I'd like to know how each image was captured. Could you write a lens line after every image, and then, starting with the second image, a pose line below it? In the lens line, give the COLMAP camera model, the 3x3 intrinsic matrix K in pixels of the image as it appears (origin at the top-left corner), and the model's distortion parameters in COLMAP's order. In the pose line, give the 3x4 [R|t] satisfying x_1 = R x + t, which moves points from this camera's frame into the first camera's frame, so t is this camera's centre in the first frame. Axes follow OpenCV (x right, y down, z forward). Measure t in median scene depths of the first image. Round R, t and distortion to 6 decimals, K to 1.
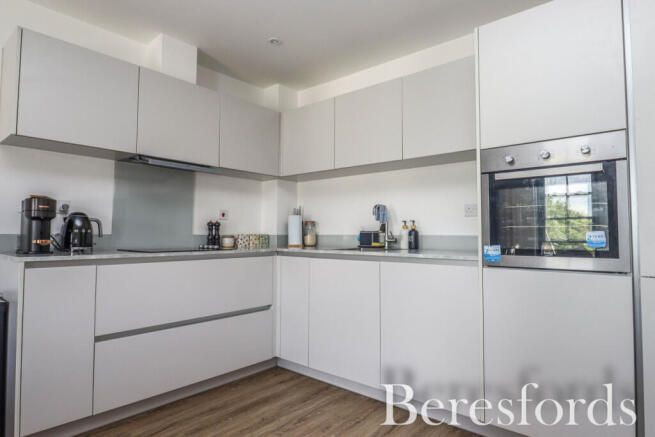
lens RADIAL K [[386.5, 0, 327.5], [0, 386.5, 218.5], [0, 0, 1]] dist [0.003214, 0.001069]
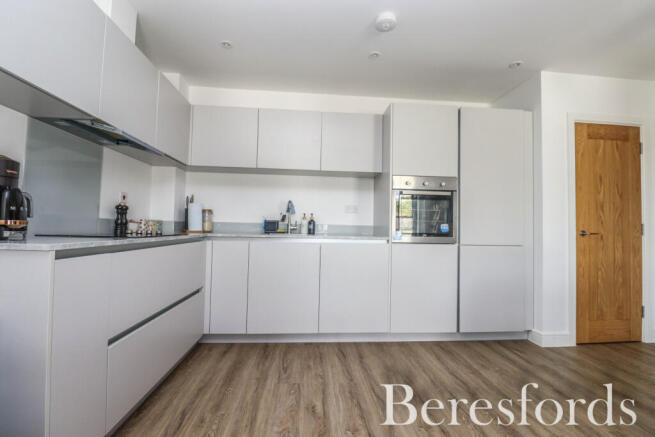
lens RADIAL K [[315.1, 0, 327.5], [0, 315.1, 218.5], [0, 0, 1]] dist [-0.002109, -0.000510]
pose [[0.704066, 0.032839, 0.709375, -0.540282], [-0.048141, 0.998839, 0.001542, 0.018034], [-0.708501, -0.035236, 0.704830, 0.150223]]
